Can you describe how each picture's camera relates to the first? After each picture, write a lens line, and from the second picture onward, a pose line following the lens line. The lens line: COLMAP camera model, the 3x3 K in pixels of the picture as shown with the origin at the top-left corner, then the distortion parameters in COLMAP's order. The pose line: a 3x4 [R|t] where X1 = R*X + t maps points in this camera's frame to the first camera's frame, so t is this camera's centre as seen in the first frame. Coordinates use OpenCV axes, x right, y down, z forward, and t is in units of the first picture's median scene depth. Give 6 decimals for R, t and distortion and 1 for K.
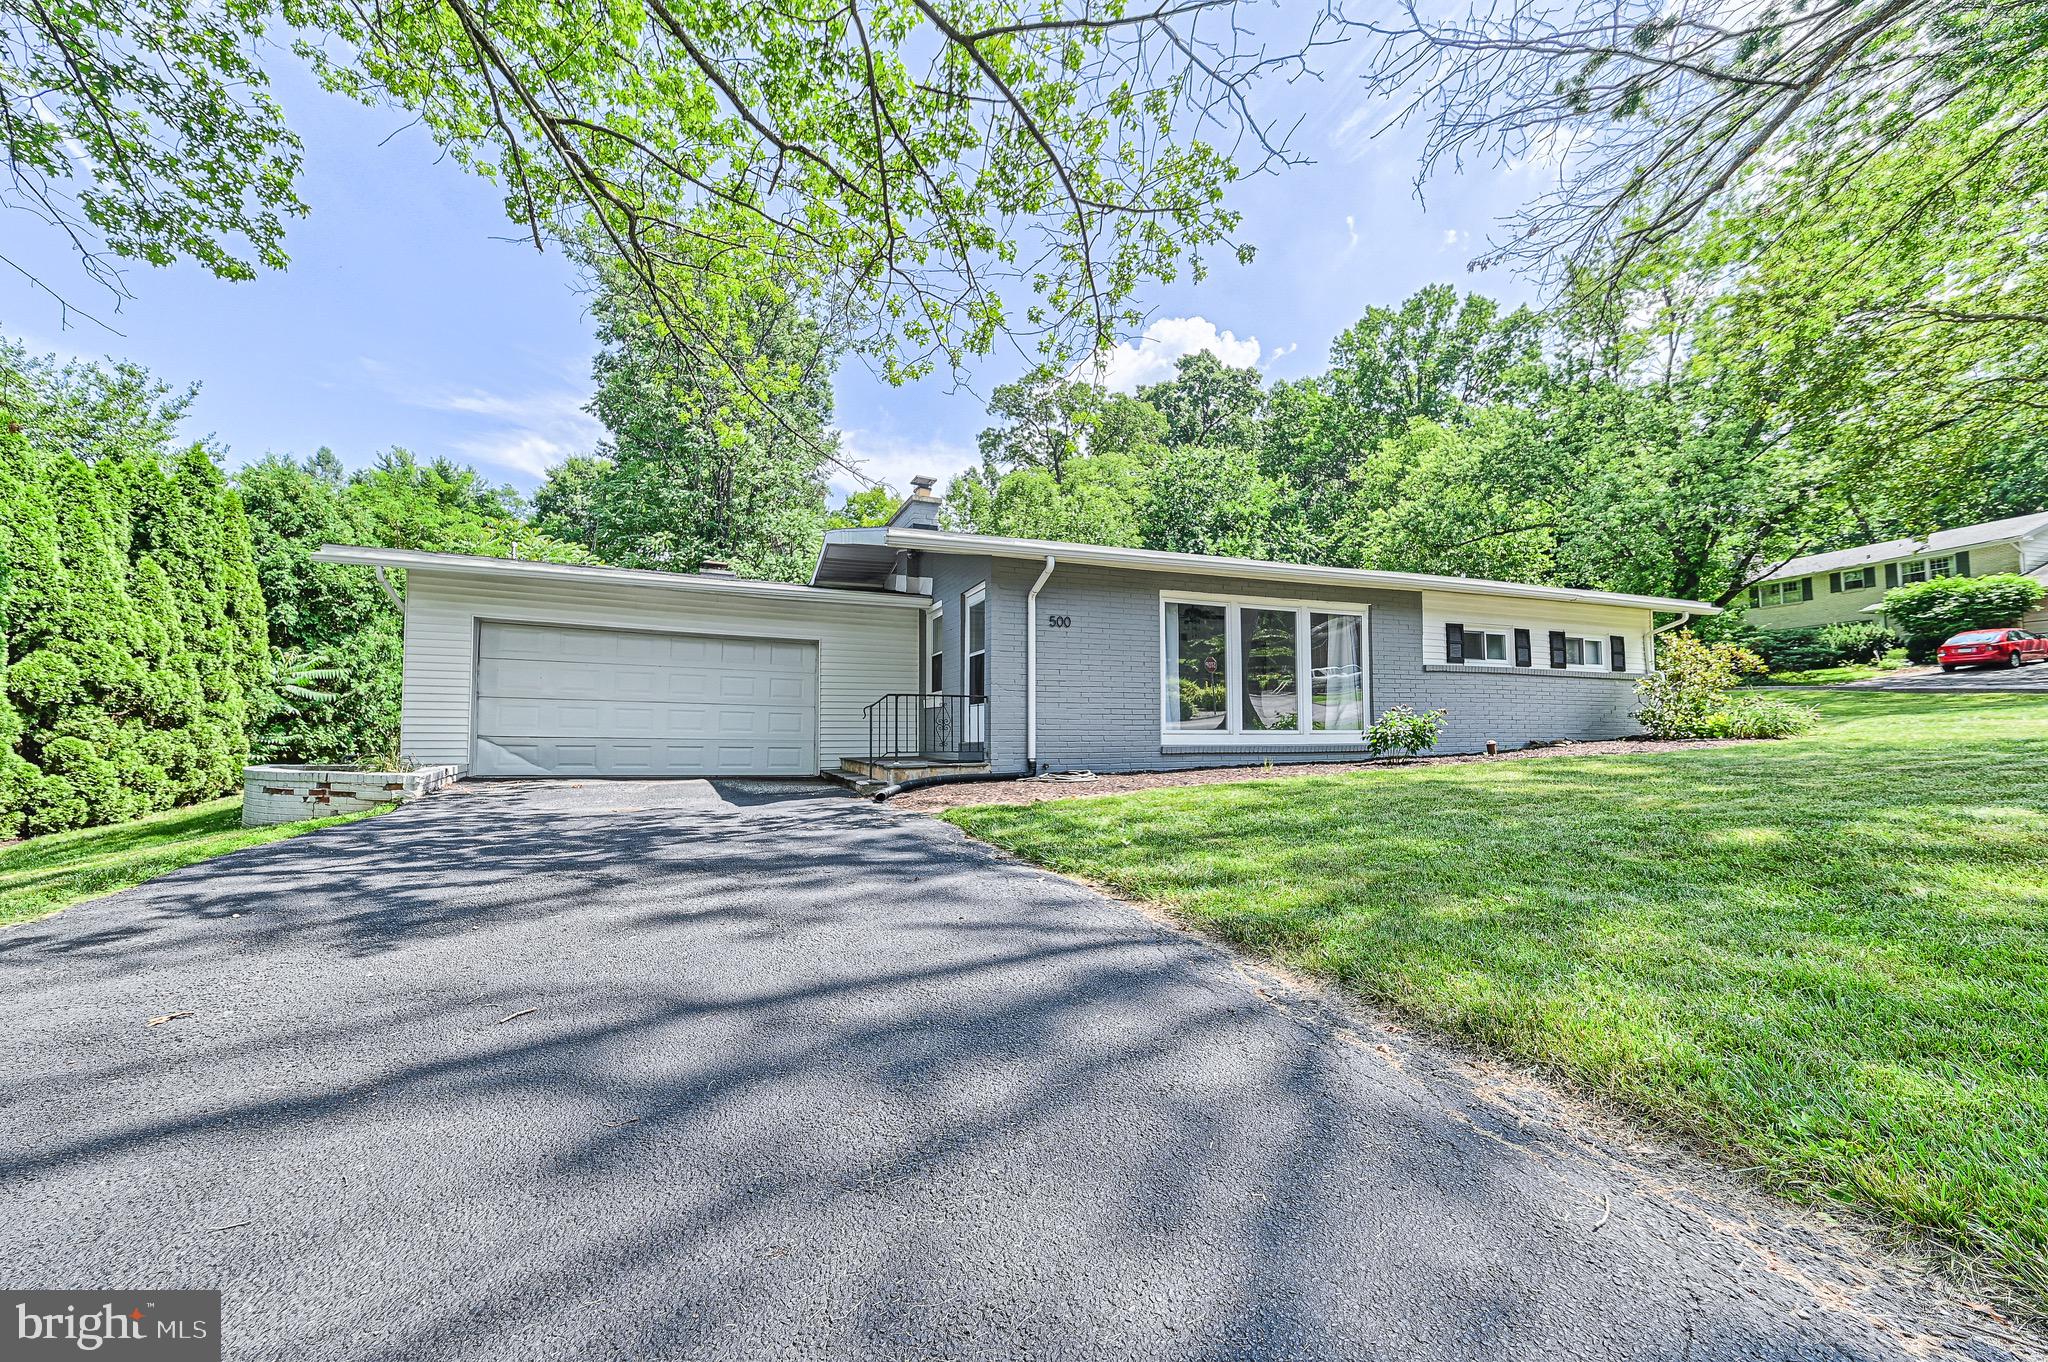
lens RADIAL K [[797.0, 0, 1021.0], [0, 797.0, 684.7], [0, 0, 1]] dist [0.022705, -0.000039]
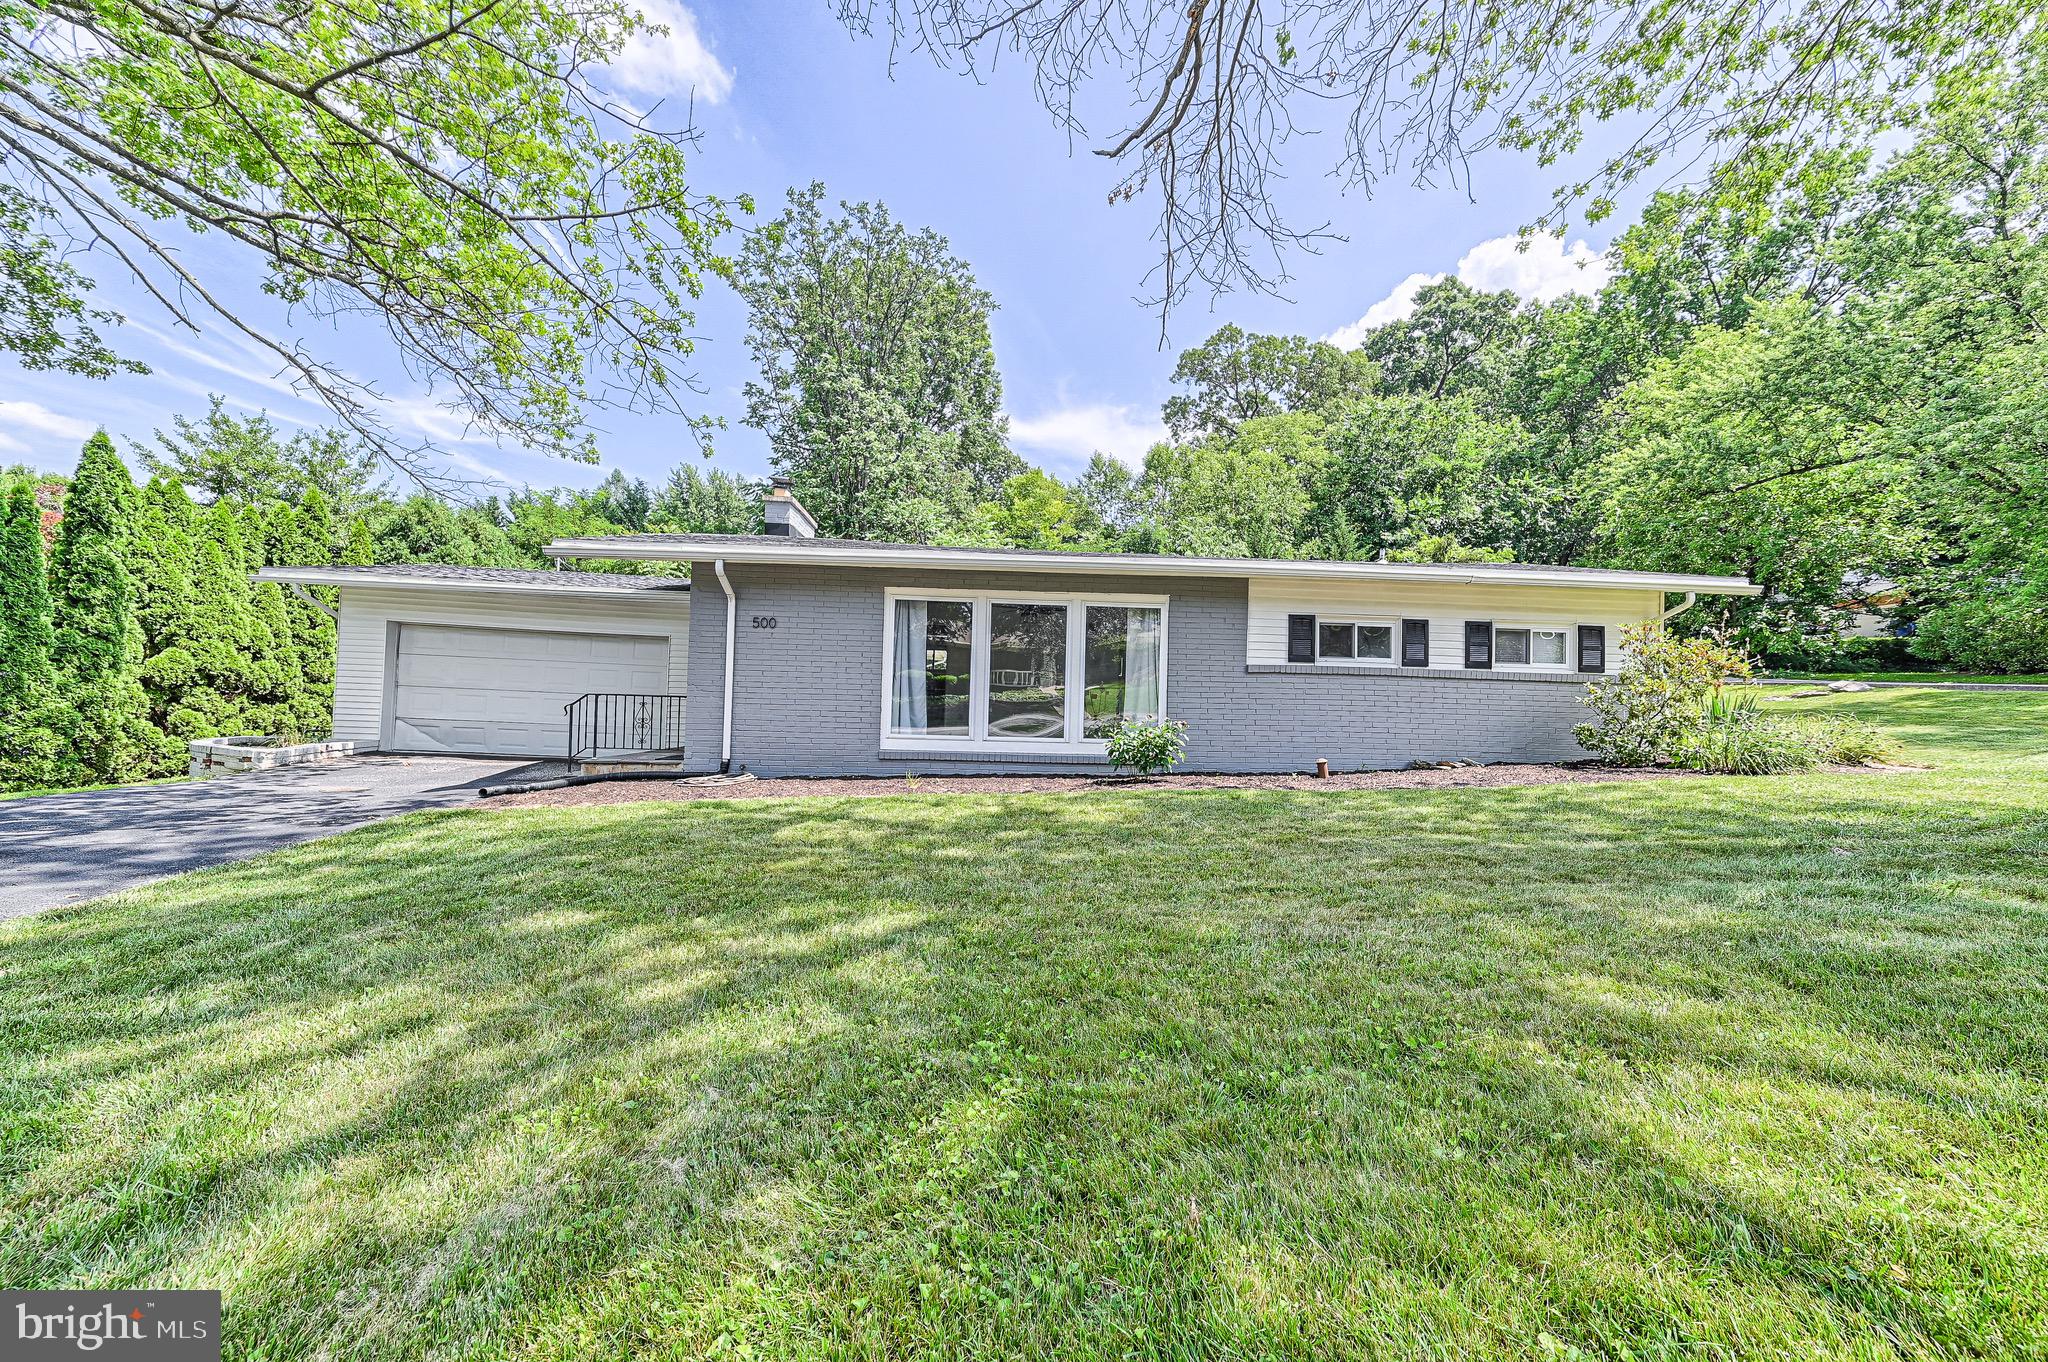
lens RADIAL K [[790.4, 0, 1024.0], [0, 790.4, 681.0], [0, 0, 1]] dist [0.021571, -0.000068]
pose [[0.945689, 0.016540, -0.324652, 0.549985], [-0.006988, 0.999508, 0.030566, -0.031435], [0.324998, -0.026637, 0.945339, 0.136947]]
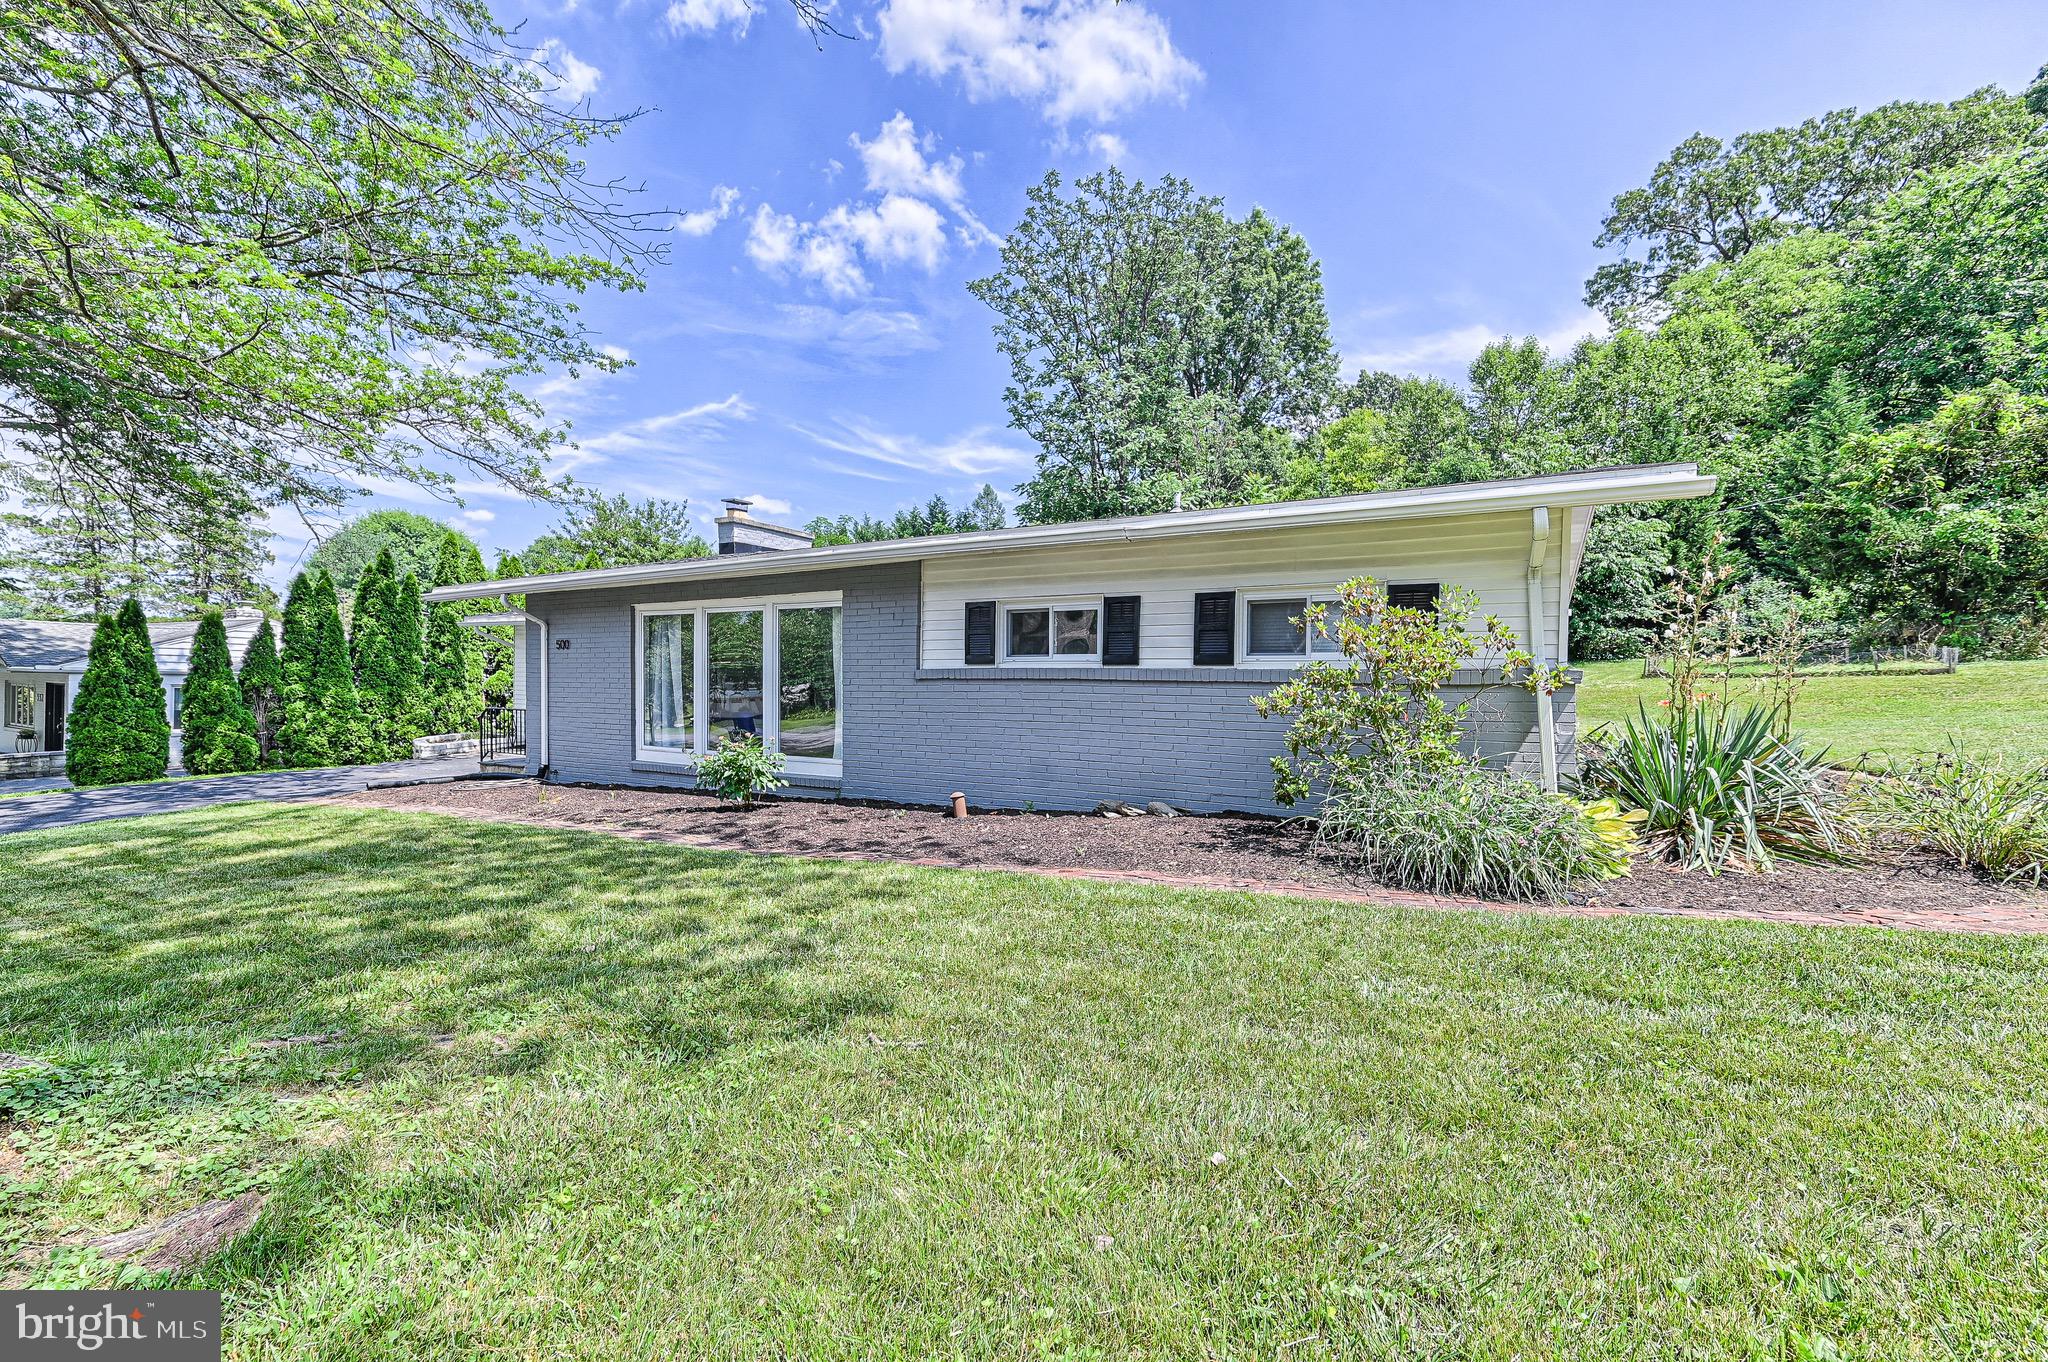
lens RADIAL K [[797.0, 0, 1021.0], [0, 797.0, 684.7], [0, 0, 1]] dist [0.022705, -0.000039]
pose [[0.622024, 0.012087, -0.782905, 1.080506], [0.043090, 0.997837, 0.049641, -0.041669], [0.781812, -0.064614, 0.620158, 0.649202]]
